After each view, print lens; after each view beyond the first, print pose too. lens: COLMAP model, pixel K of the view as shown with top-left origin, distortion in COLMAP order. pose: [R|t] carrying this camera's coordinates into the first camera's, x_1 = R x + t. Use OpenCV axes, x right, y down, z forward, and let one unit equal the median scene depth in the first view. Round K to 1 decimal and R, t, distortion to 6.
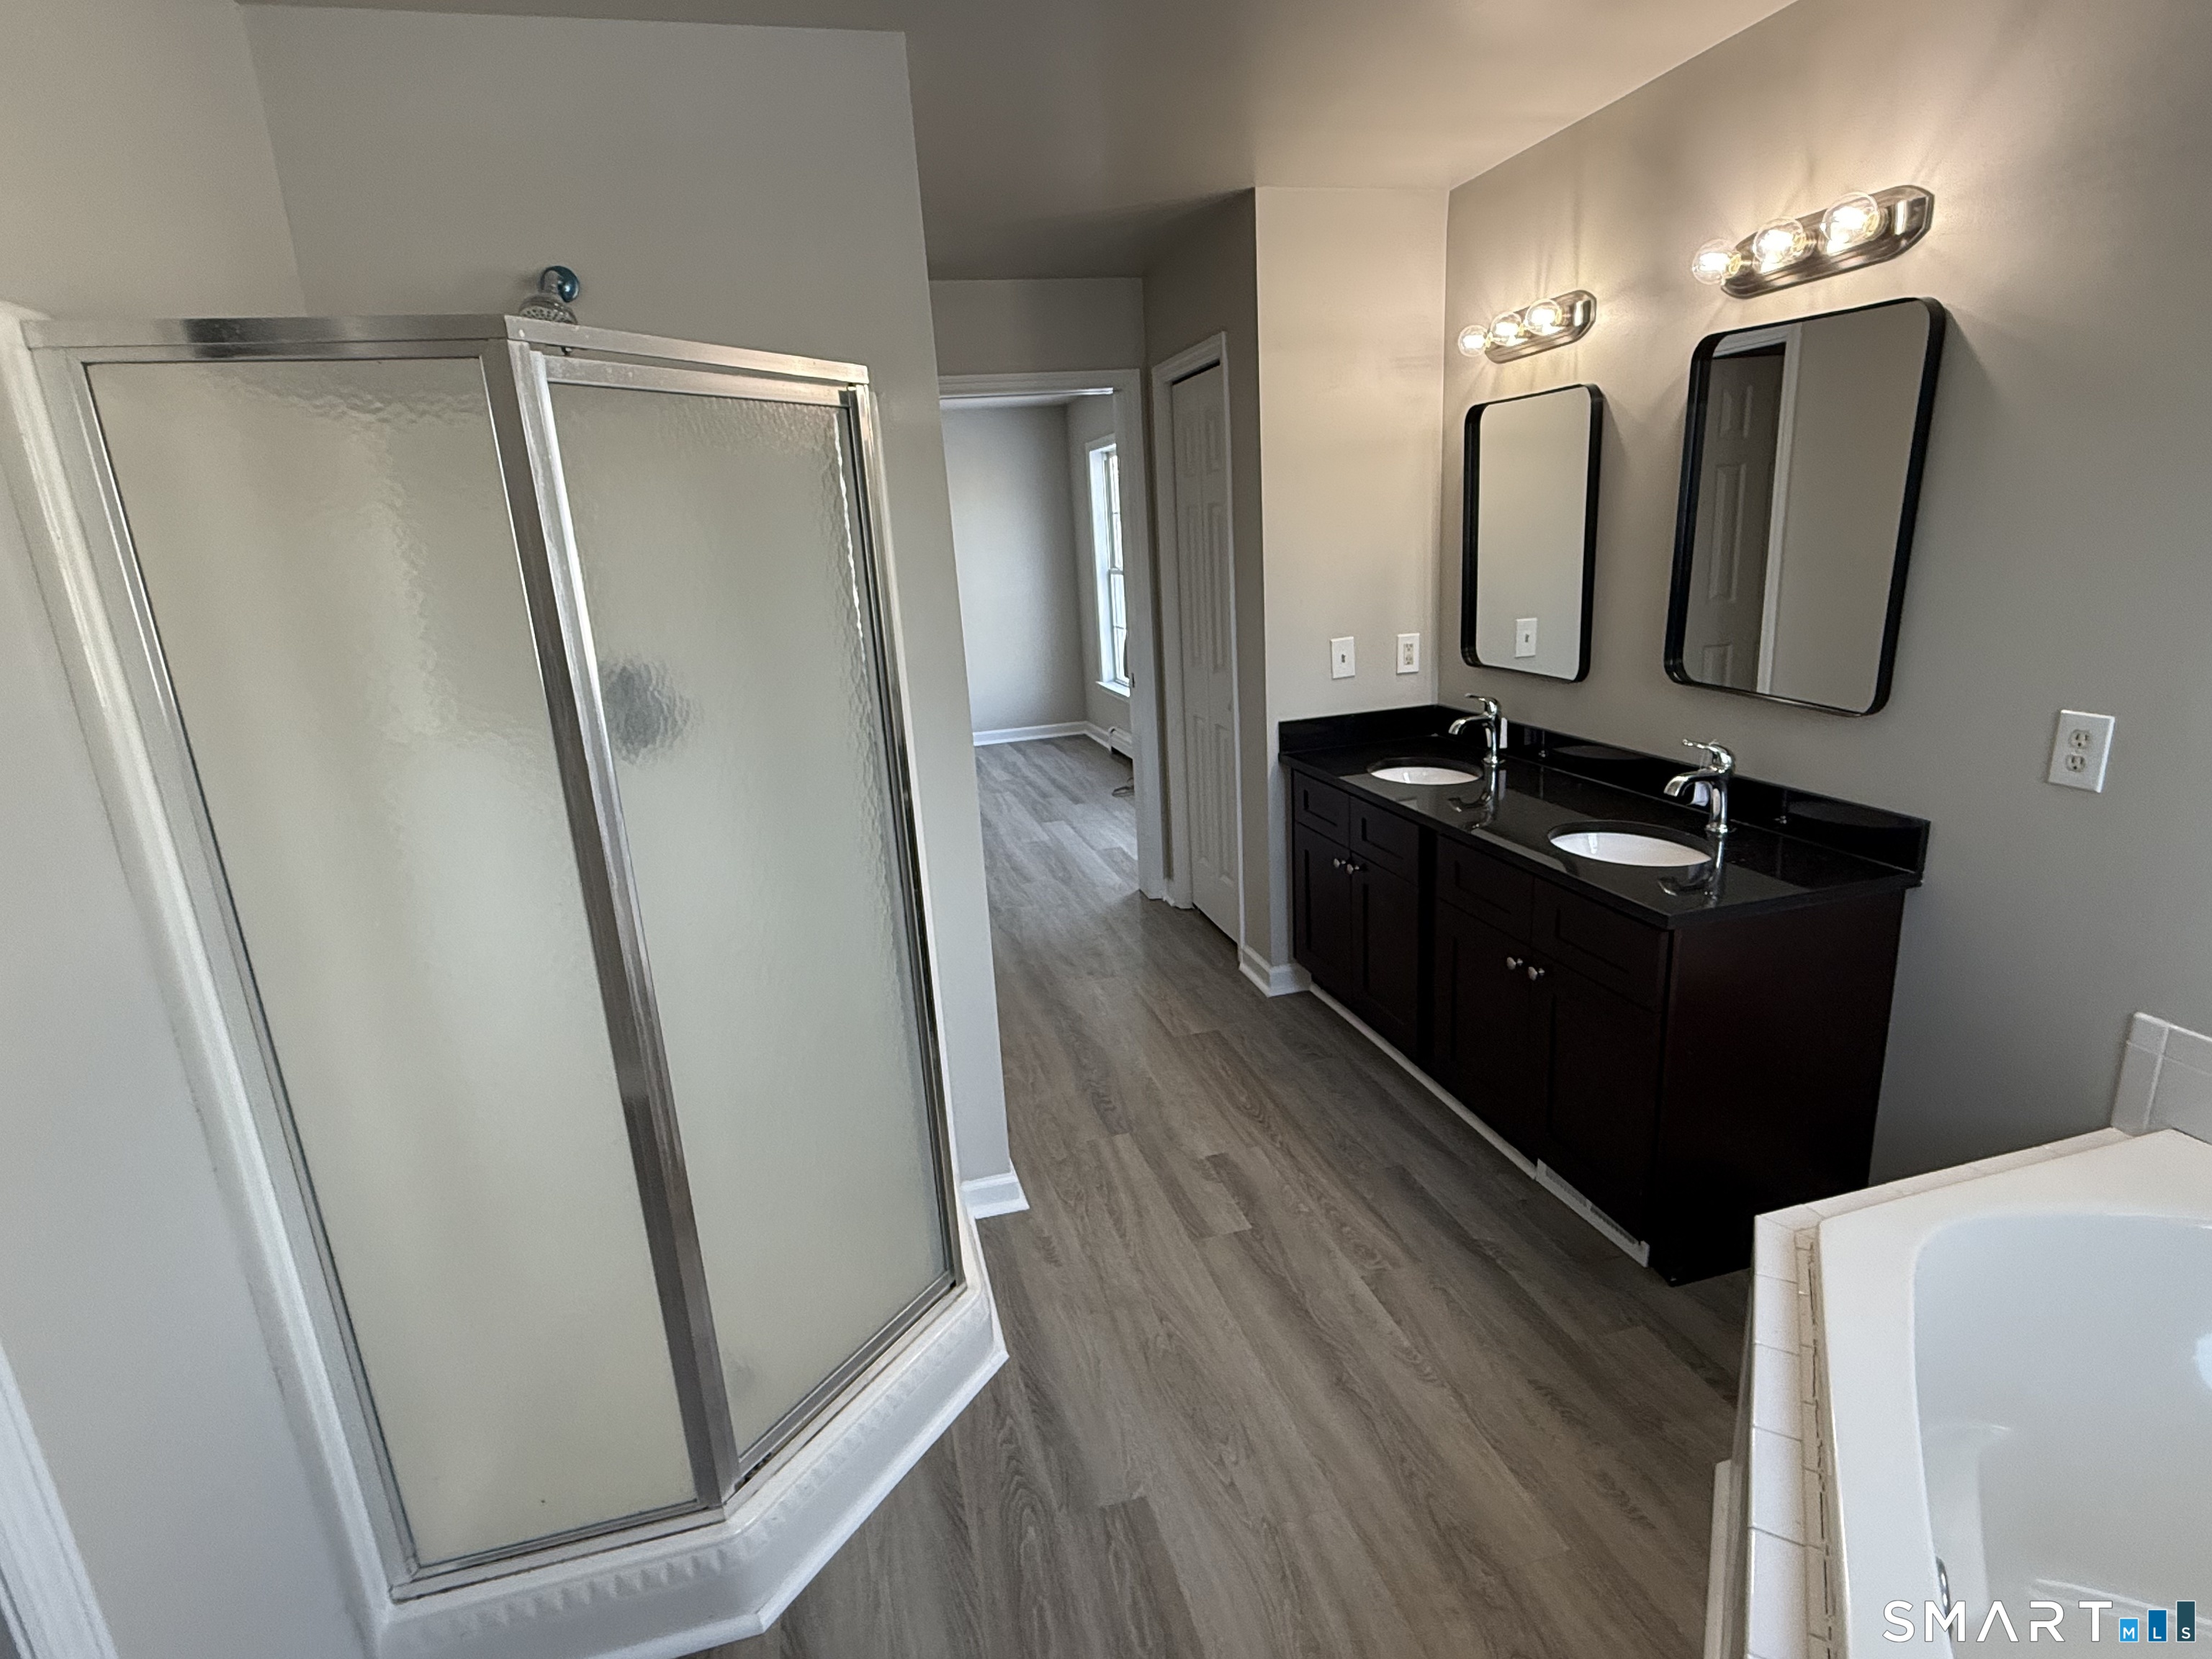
lens RADIAL K [[1117.4, 0, 1106.4], [0, 1117.4, 829.7], [0, 0, 1]] dist [0.004710, -0.003448]
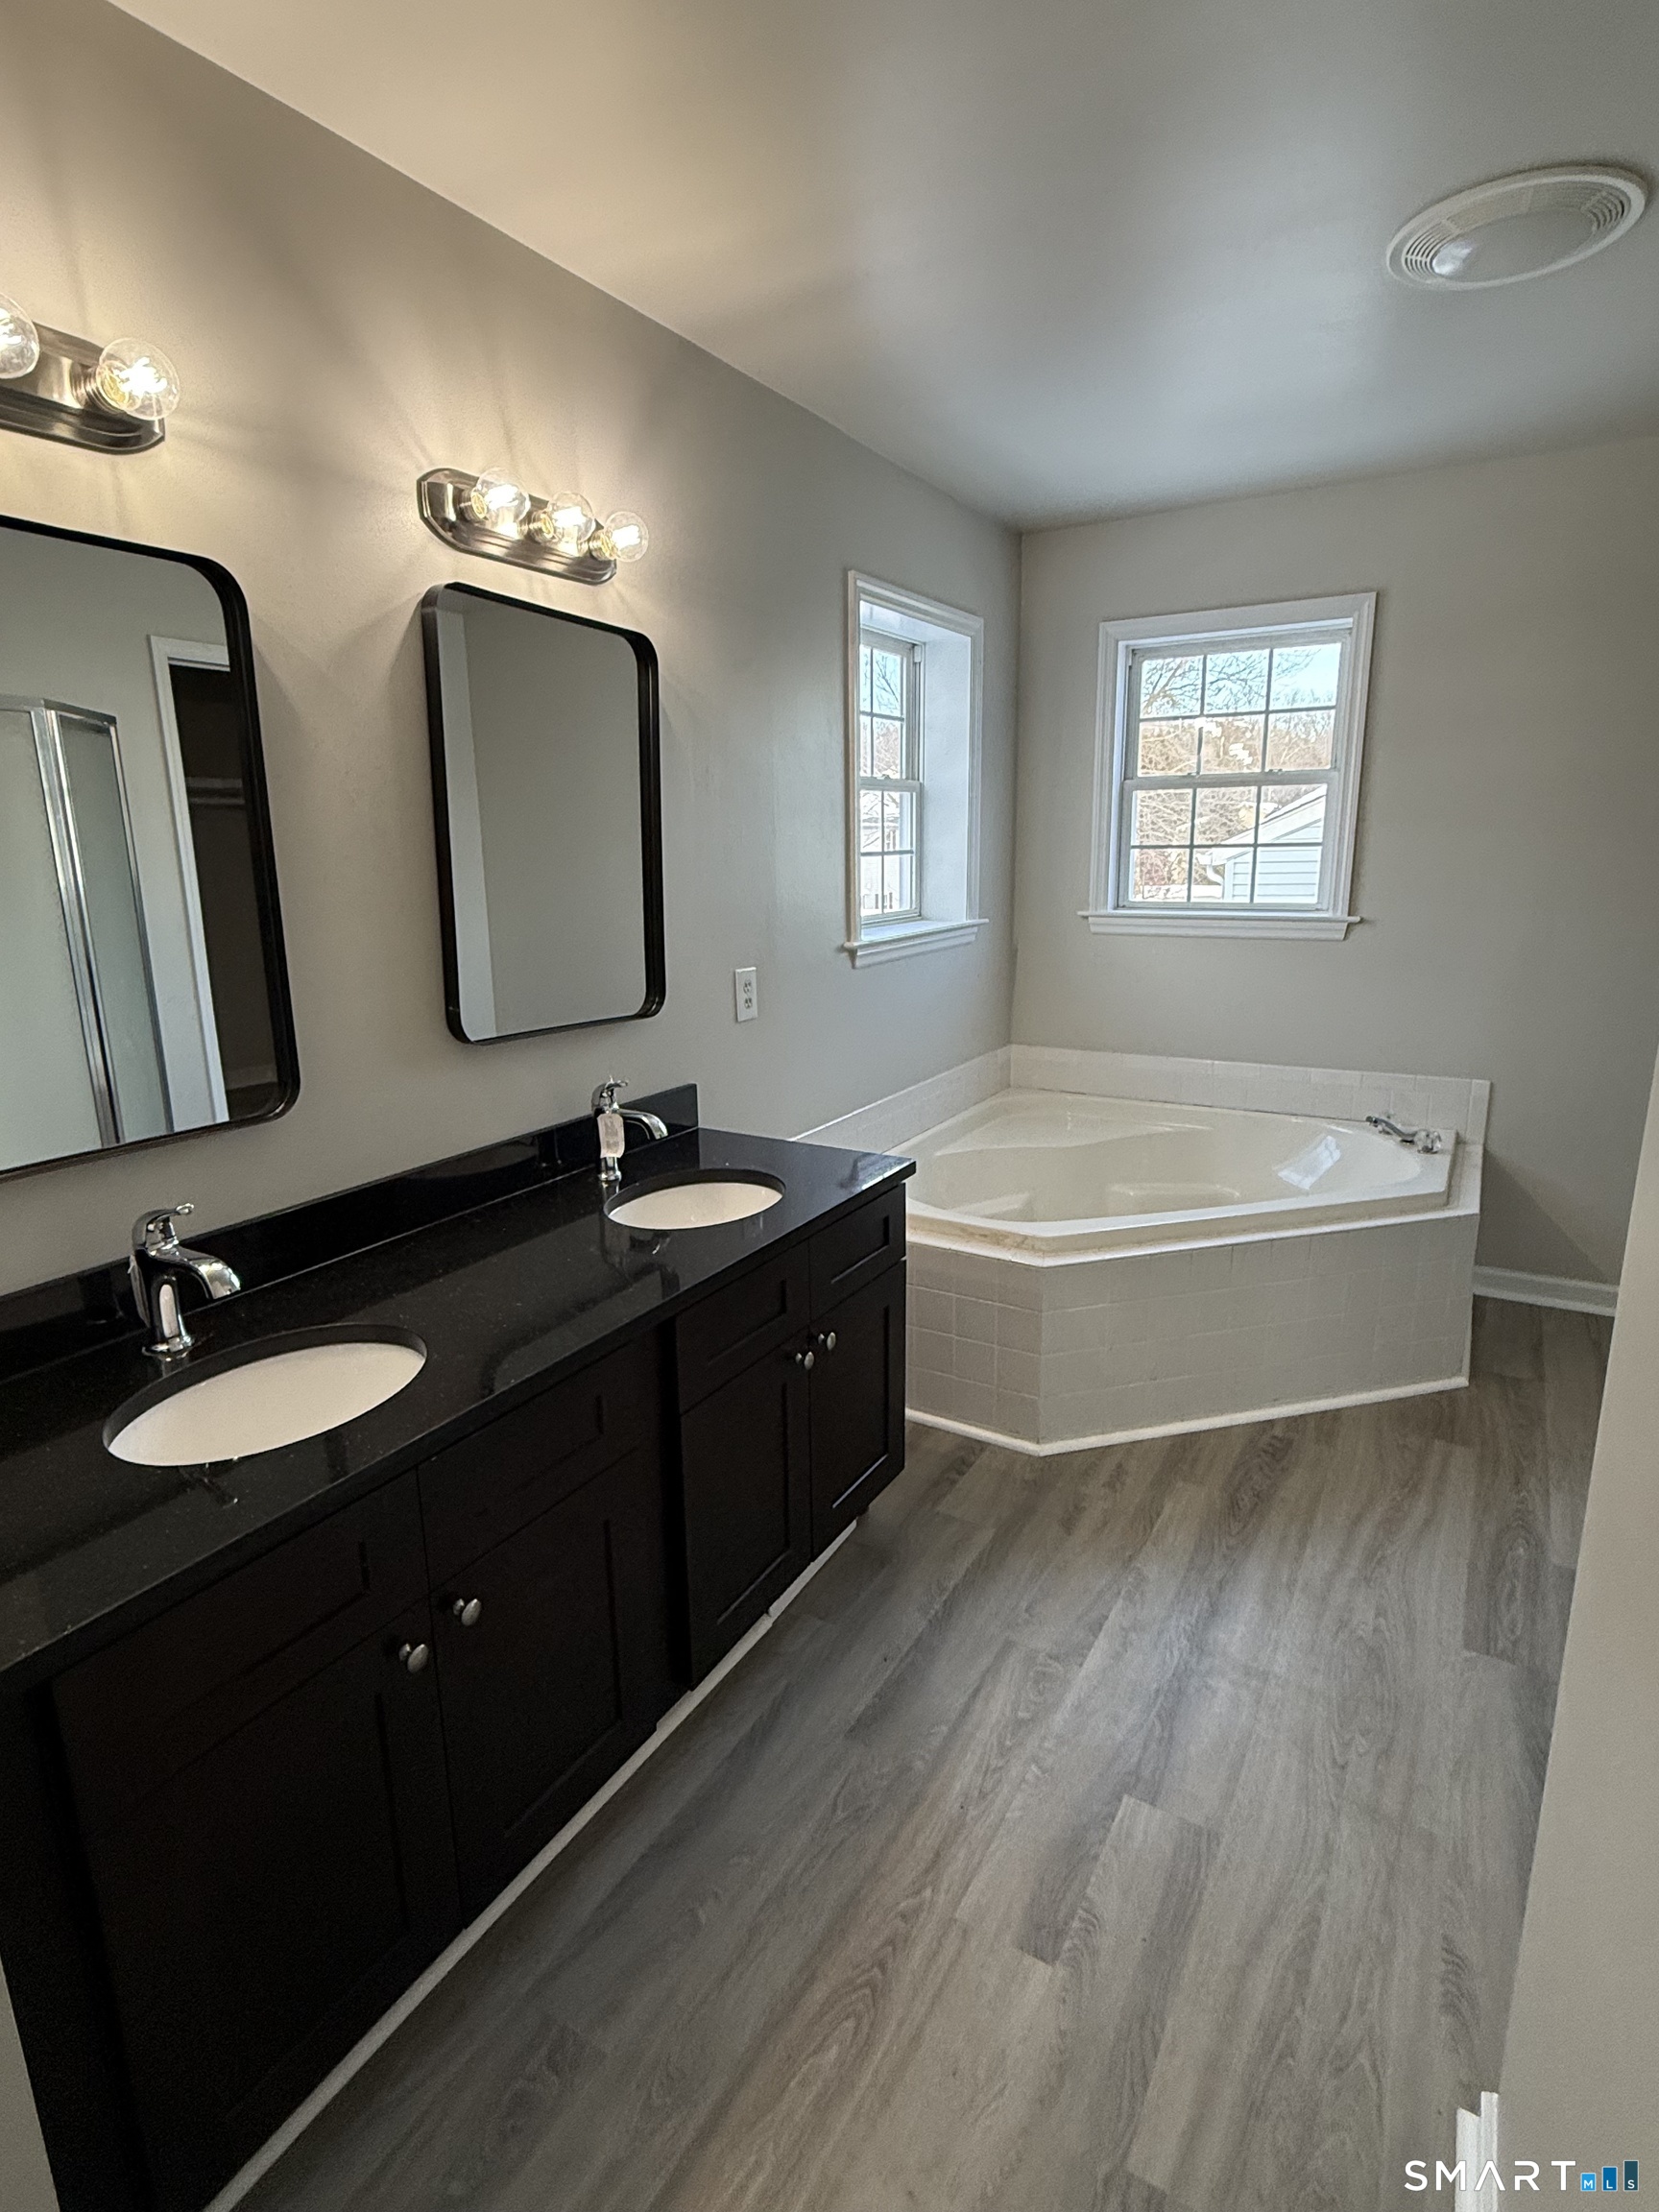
lens RADIAL K [[1117.4, 0, 834.1], [0, 1117.4, 1104.8], [0, 0, 1]] dist [0.004710, -0.003448]
pose [[-0.697750, -0.097775, 0.709638, -0.196995], [0.236656, 0.903555, 0.357185, -0.324191], [-0.676121, 0.417166, -0.607316, 1.395143]]
